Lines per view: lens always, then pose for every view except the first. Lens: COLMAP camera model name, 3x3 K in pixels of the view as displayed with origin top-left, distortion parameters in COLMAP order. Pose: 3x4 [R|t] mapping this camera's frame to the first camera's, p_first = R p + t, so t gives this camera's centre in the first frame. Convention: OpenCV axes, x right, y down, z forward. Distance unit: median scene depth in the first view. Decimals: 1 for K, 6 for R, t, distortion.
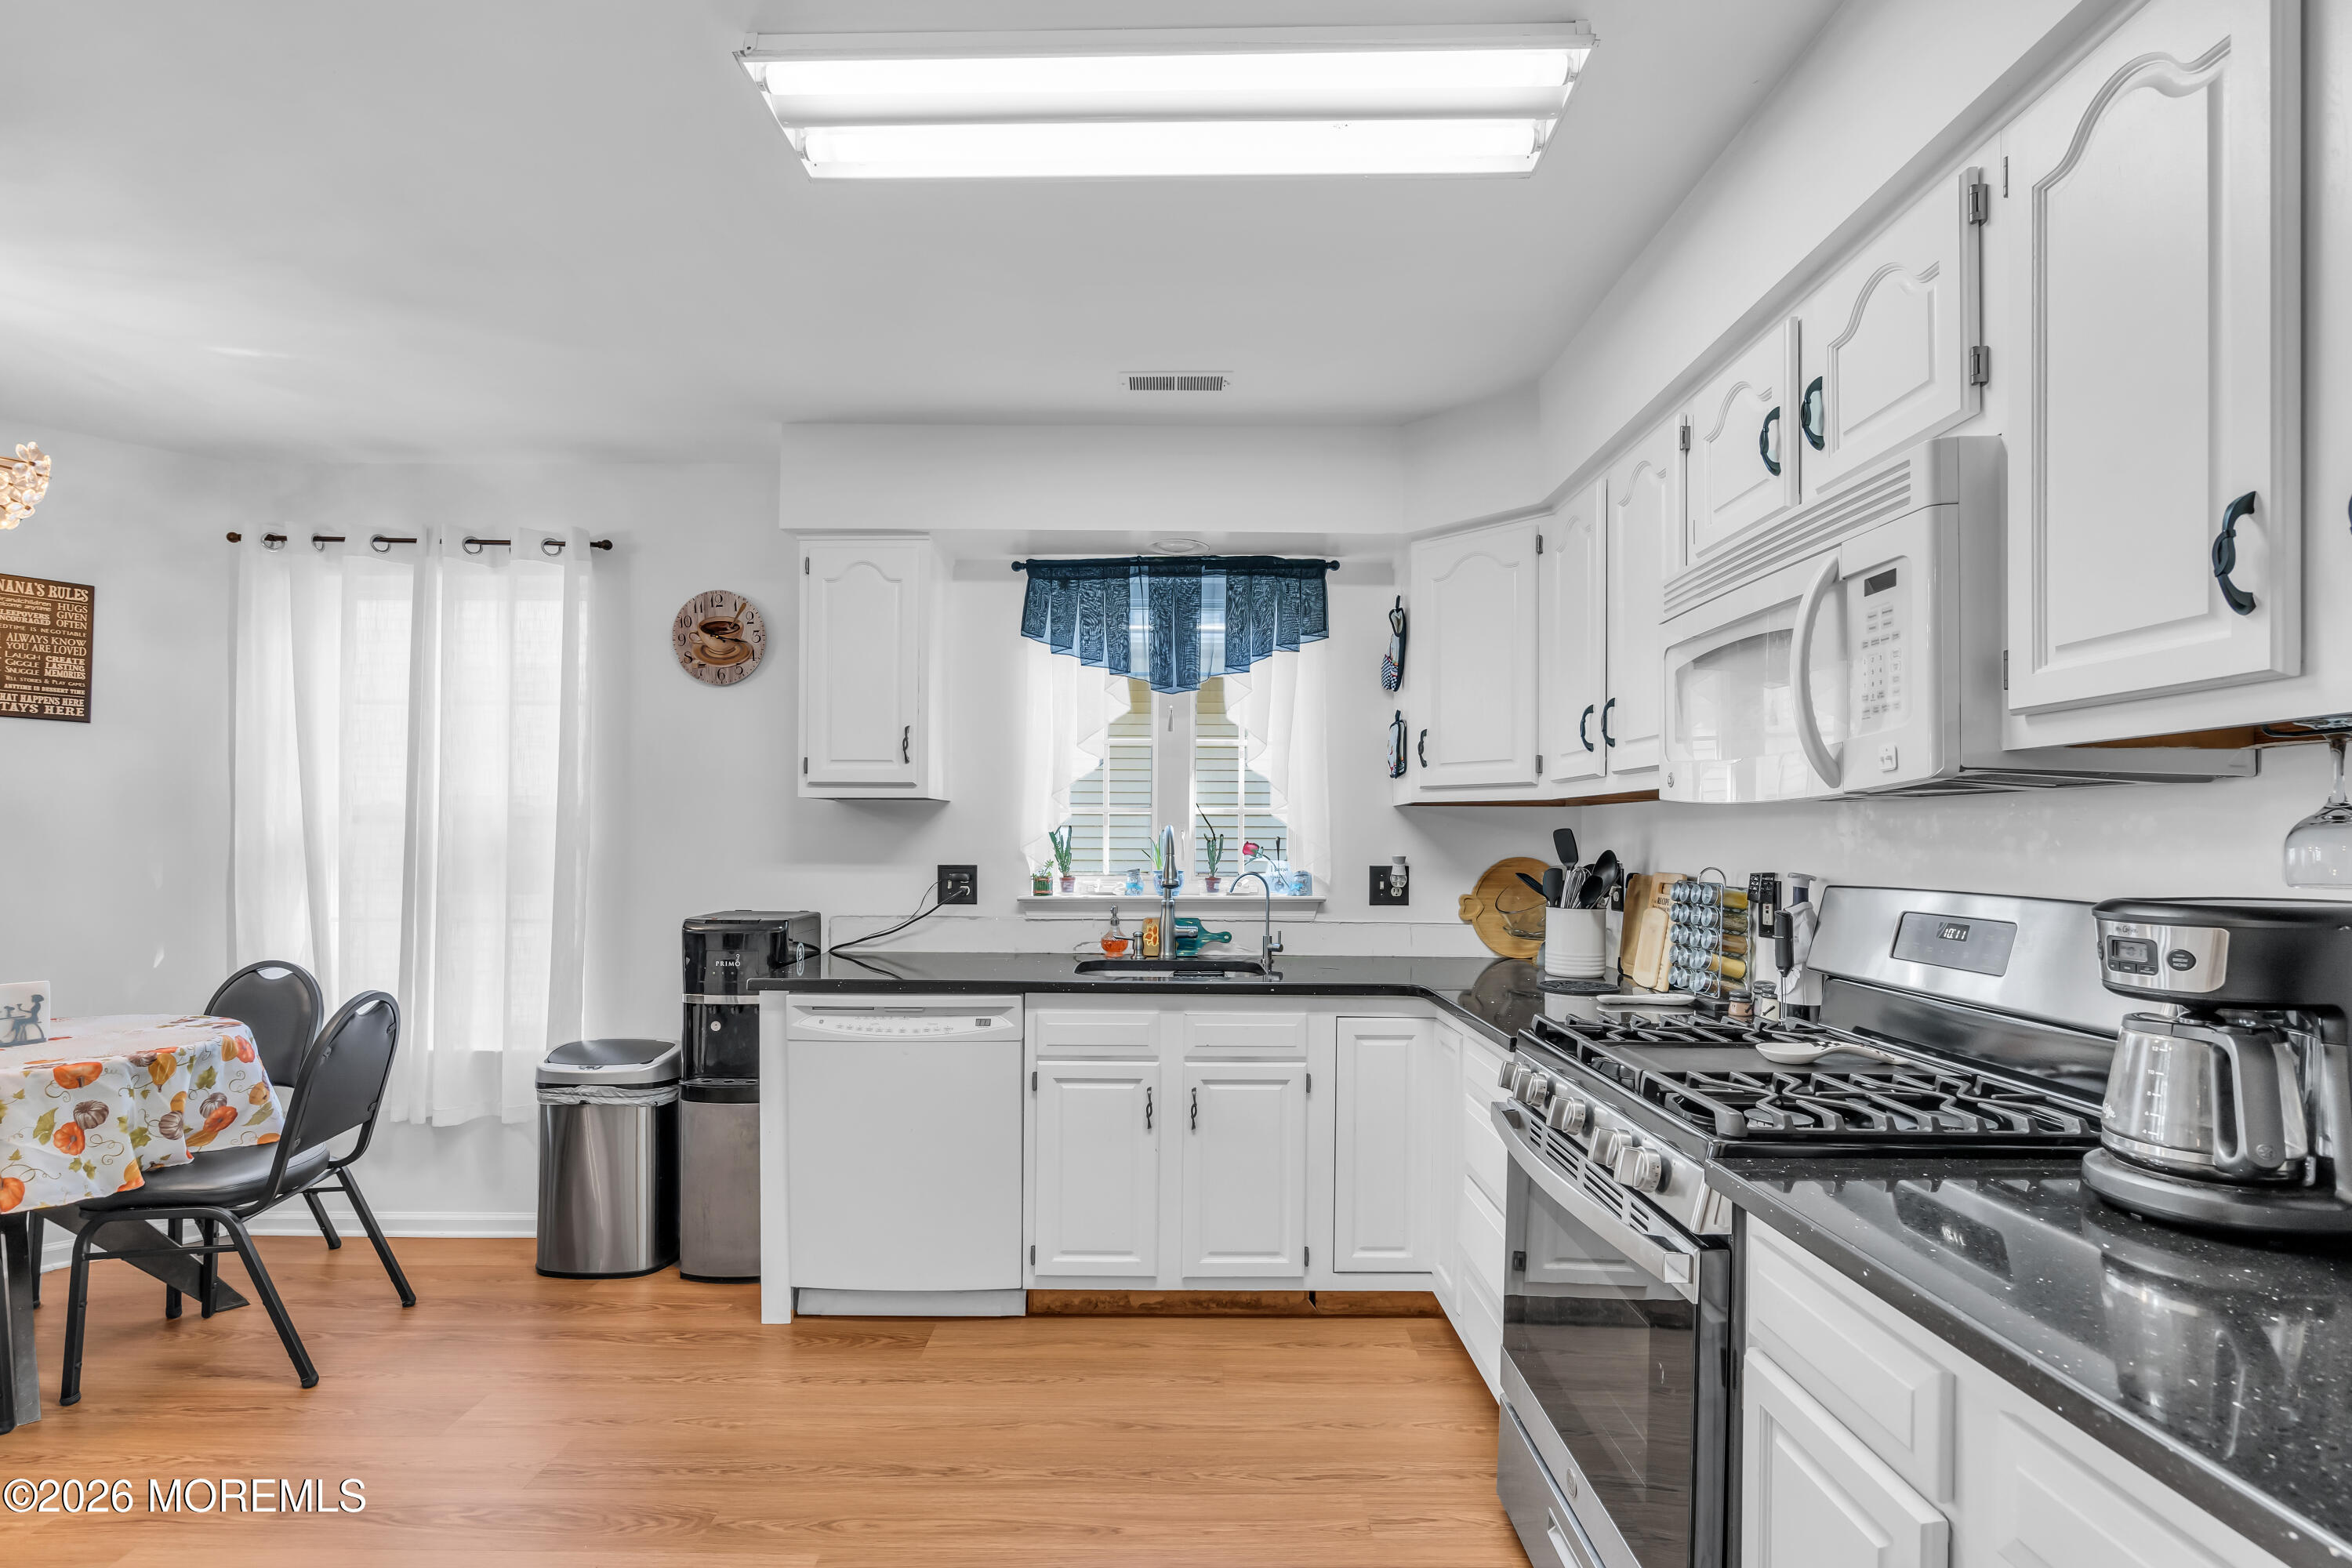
lens RADIAL K [[1079.4, 0, 1170.7], [0, 1079.4, 831.7], [0, 0, 1]] dist [-0.001508, 0.001237]
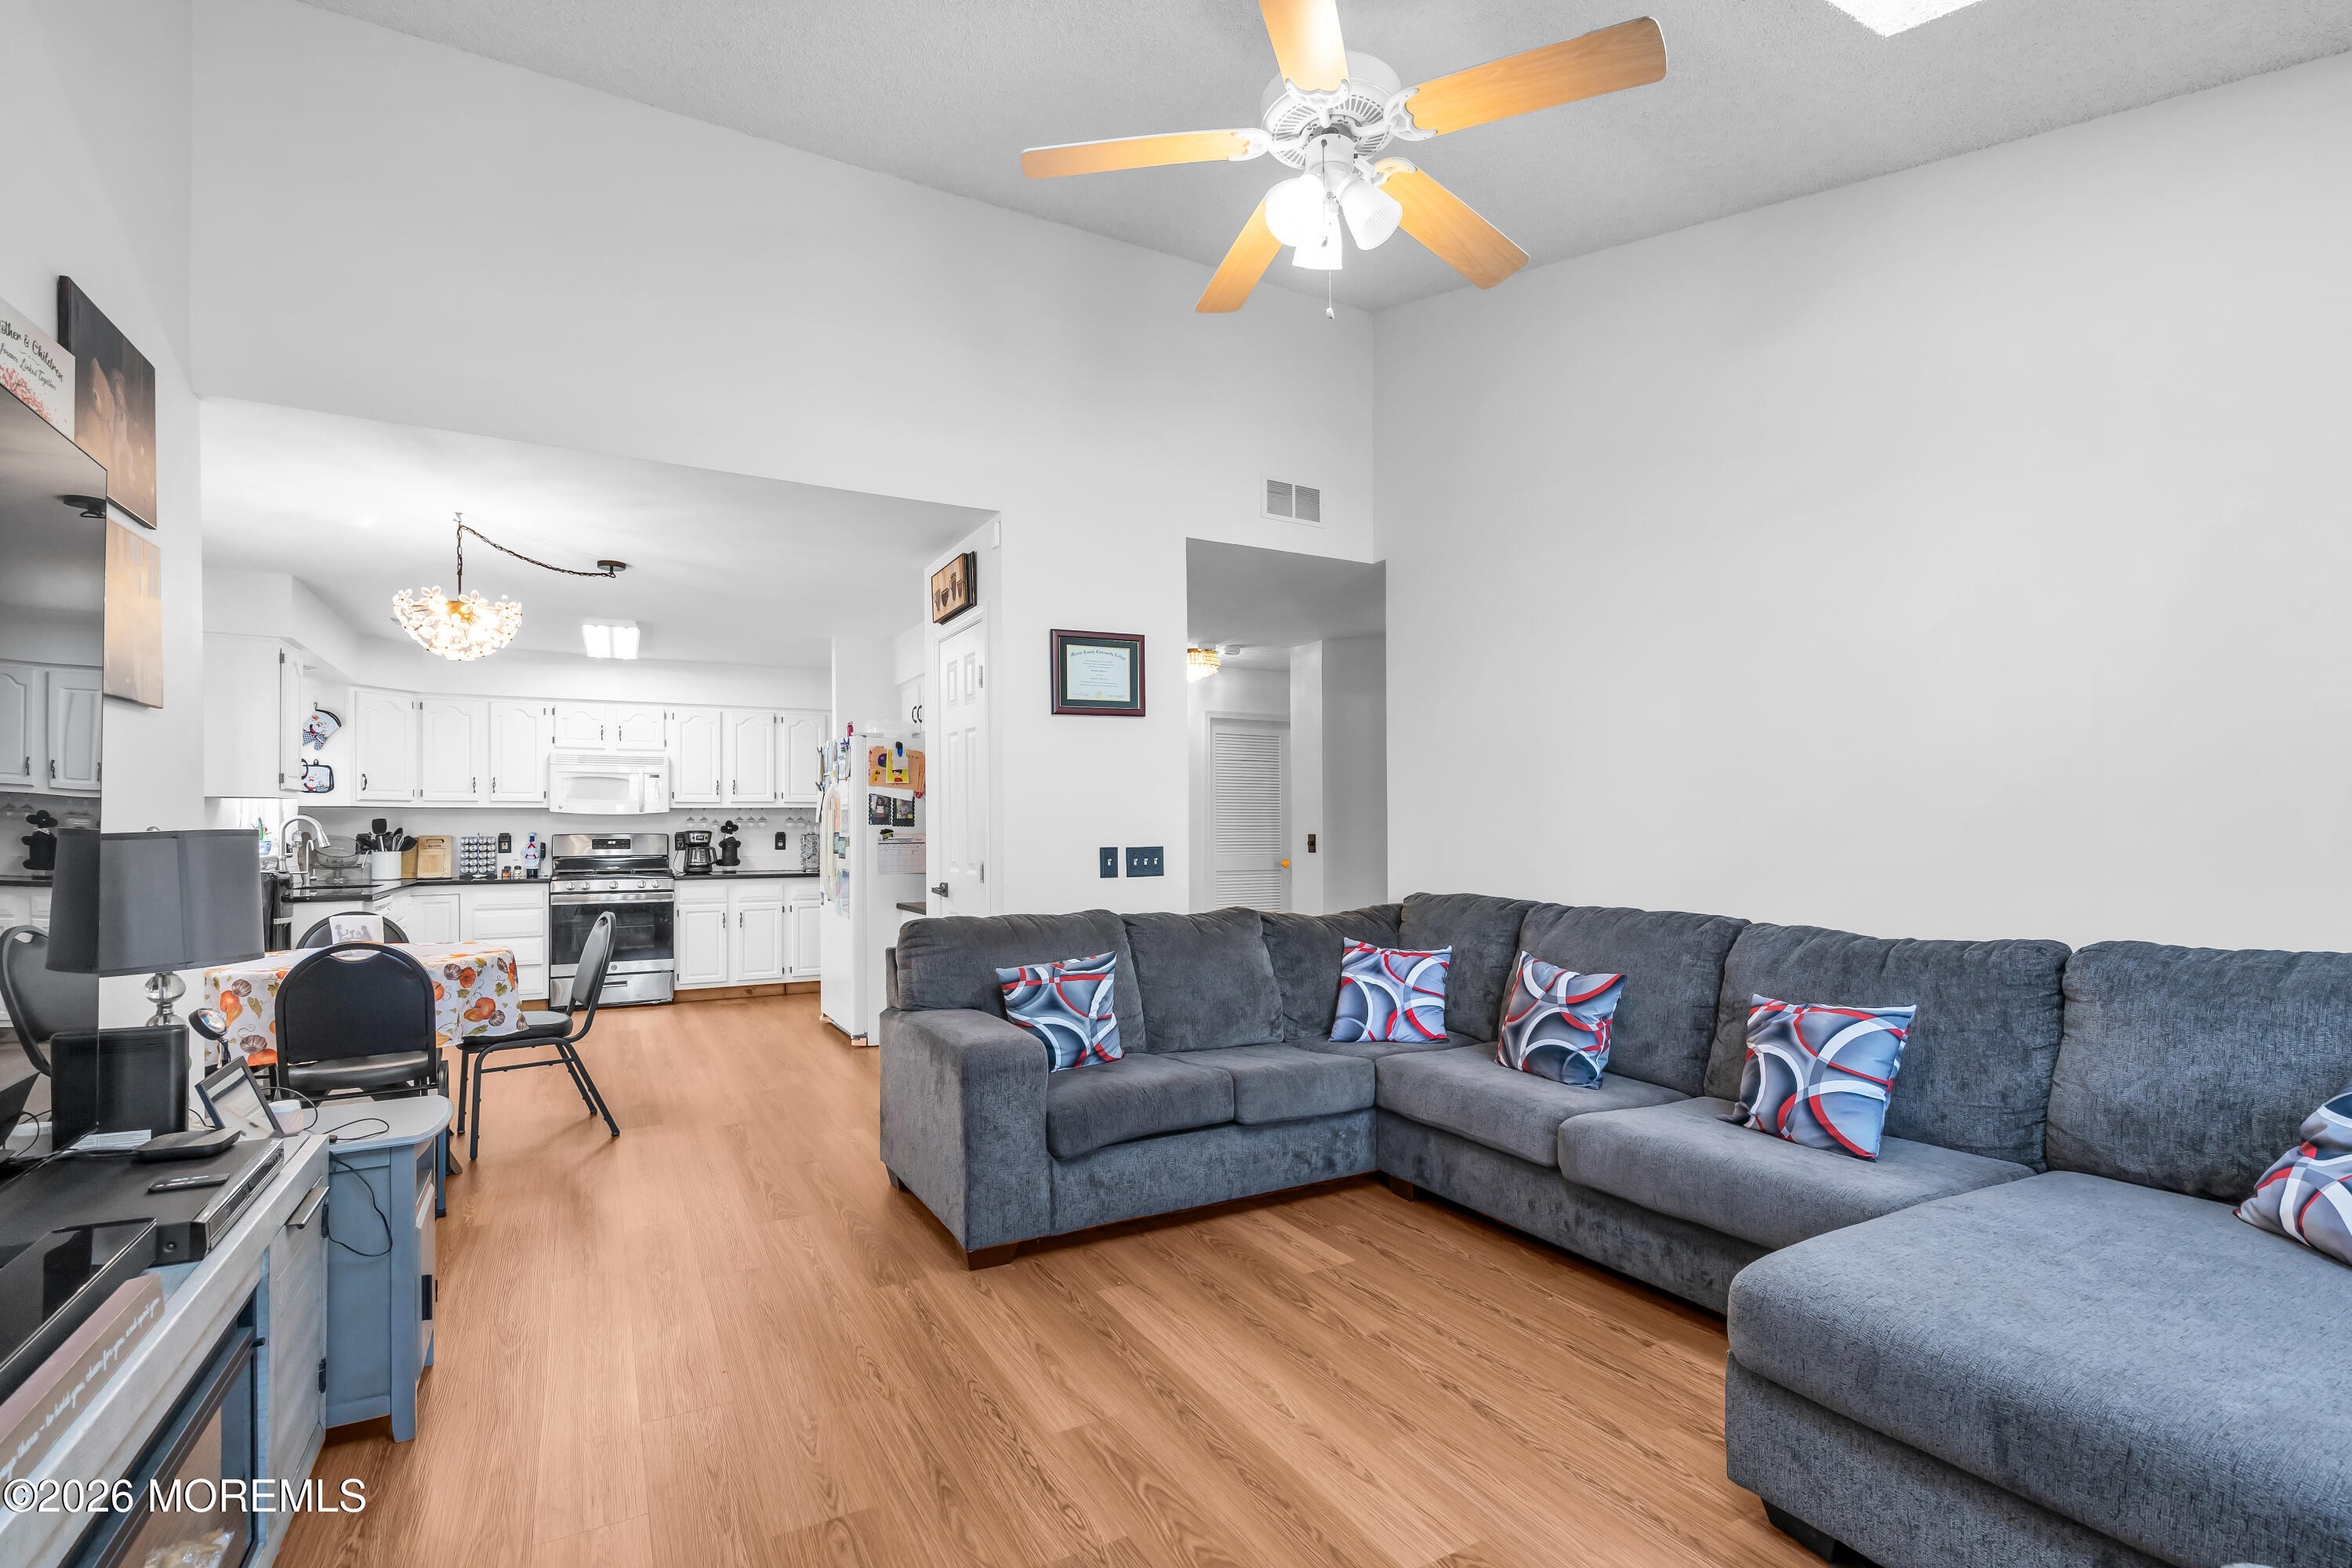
lens RADIAL K [[1079.4, 0, 1170.7], [0, 1079.4, 831.7], [0, 0, 1]] dist [-0.001508, 0.001237]
pose [[-0.481111, -0.004766, 0.876647, -2.447205], [-0.001155, 0.999988, 0.004802, 0.011697], [-0.876659, 0.001298, -0.481111, 0.595833]]
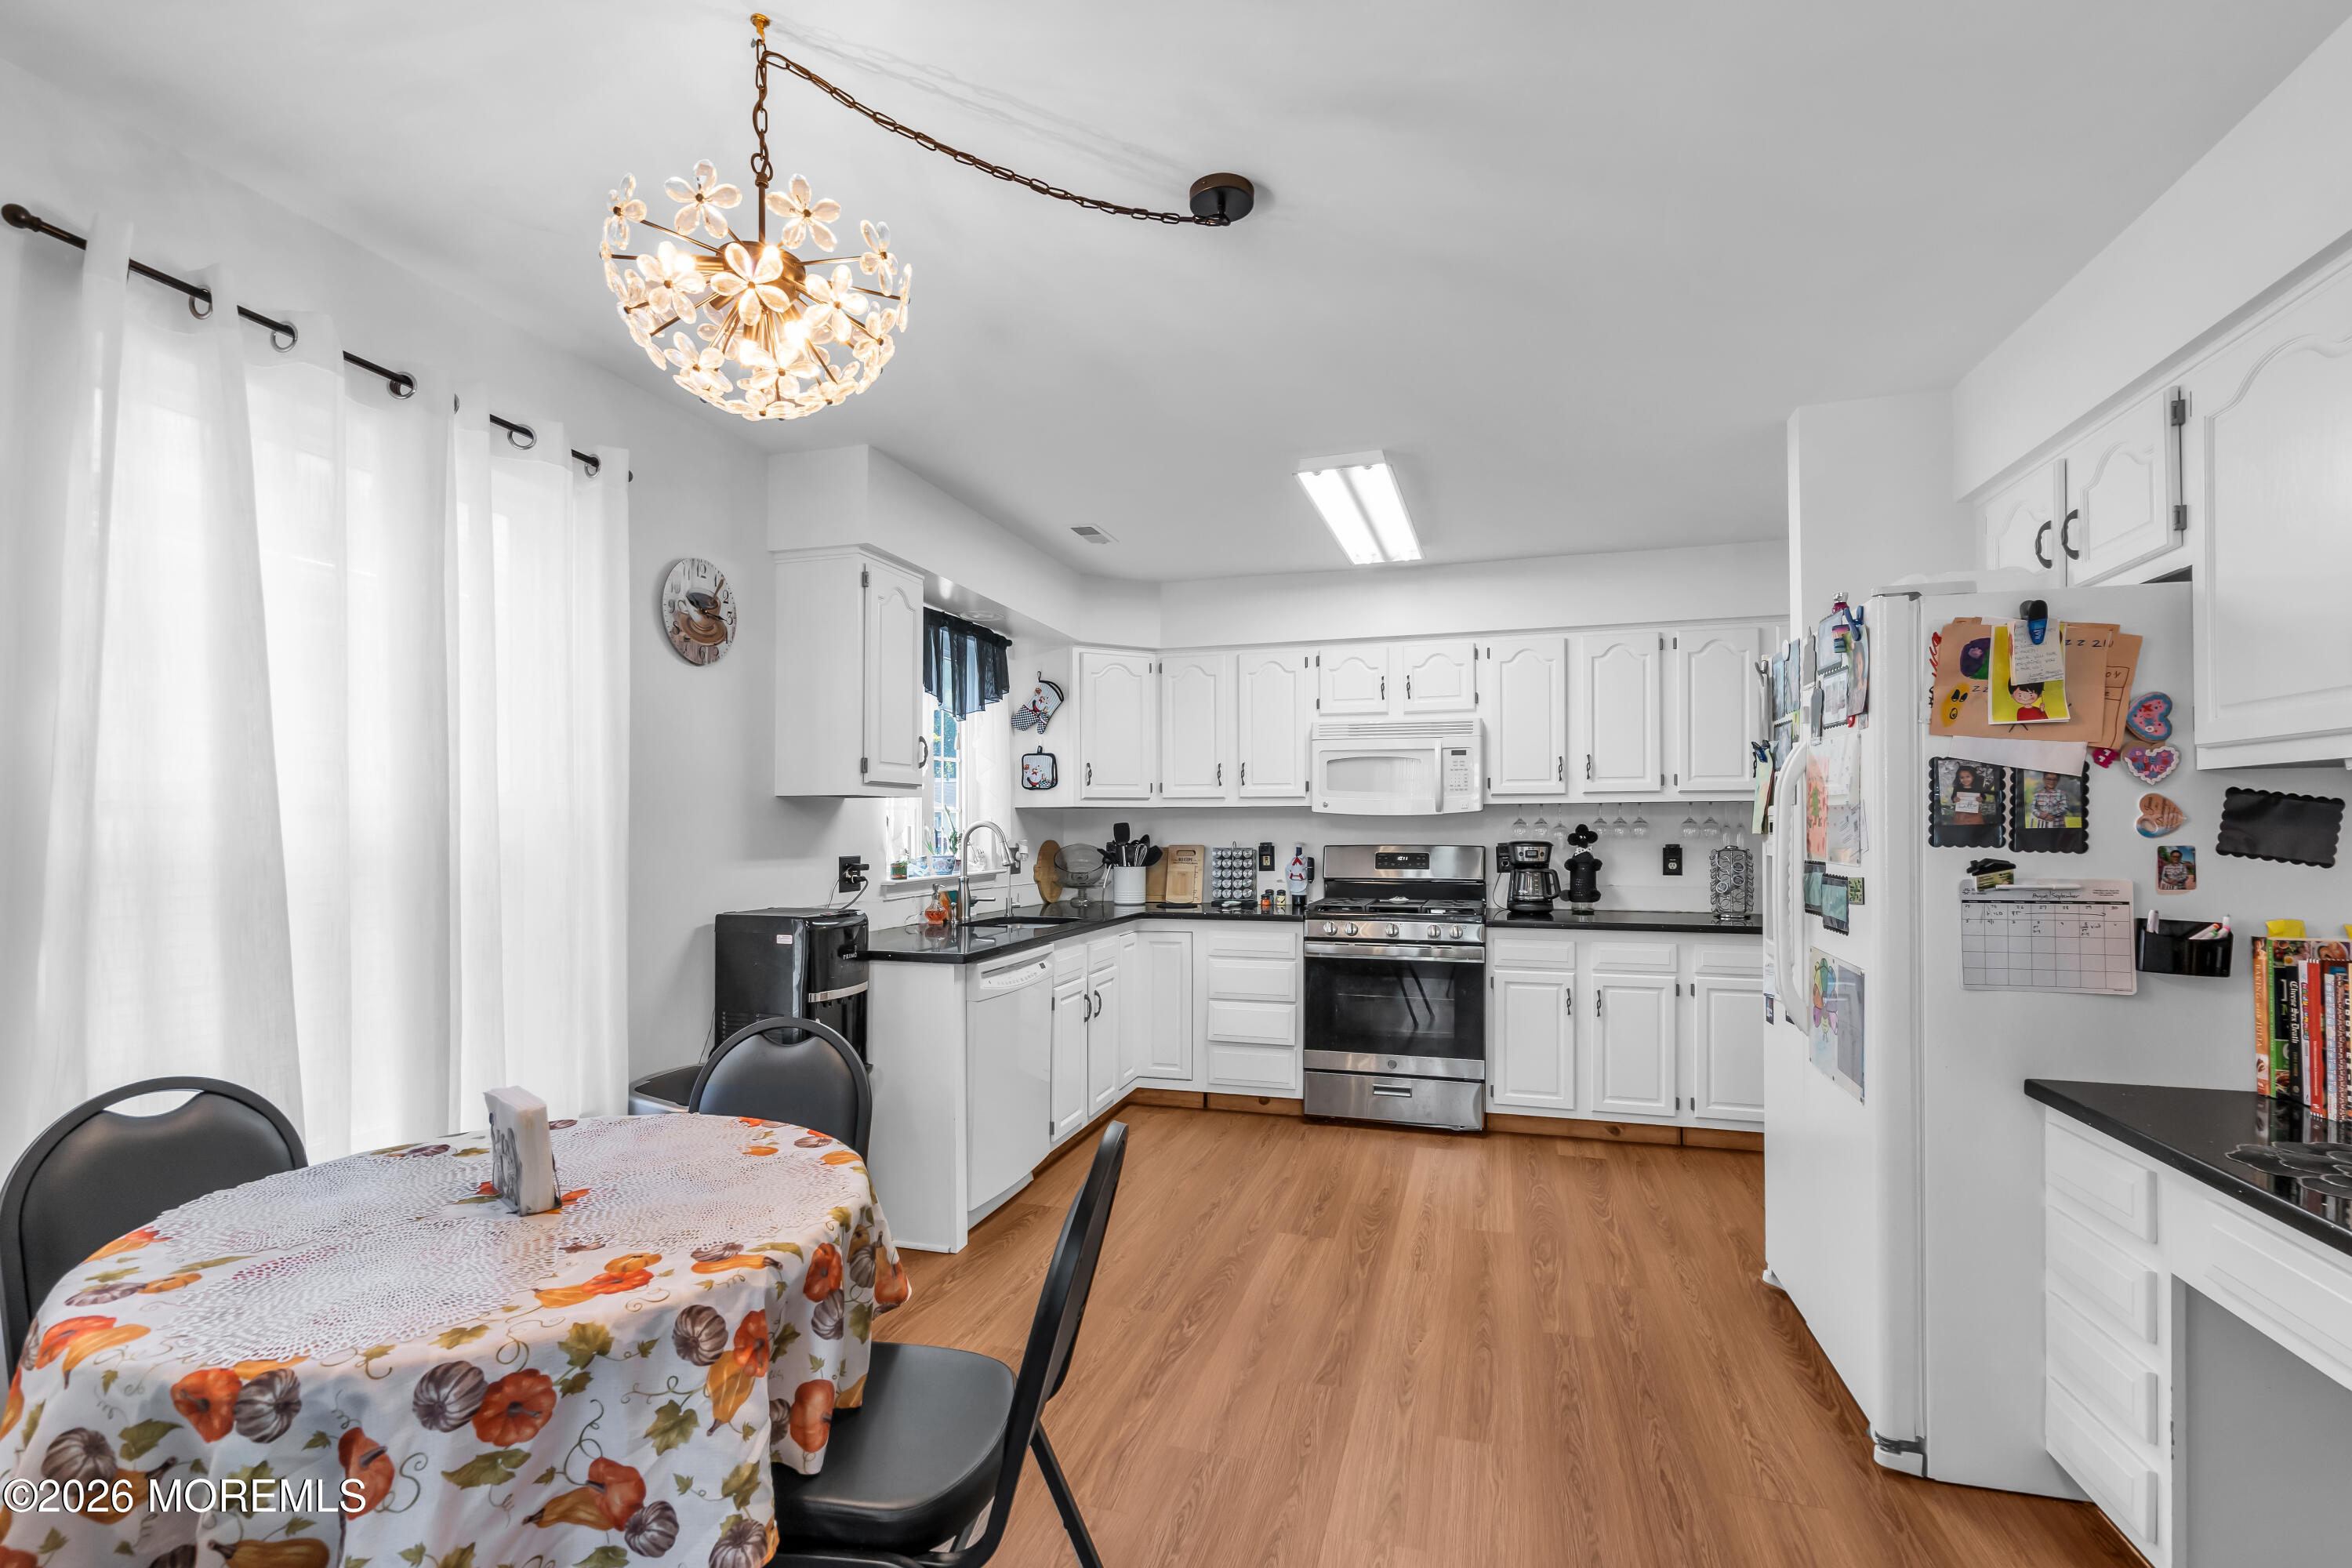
lens RADIAL K [[1069.0, 0, 1173.7], [0, 1069.0, 809.2], [0, 0, 1]] dist [-0.001778, 0.000251]
pose [[0.282134, 0.010464, 0.959318, -1.260296], [-0.001100, 0.999943, -0.010583, -0.006744], [-0.959374, 0.001931, 0.282129, 0.403584]]
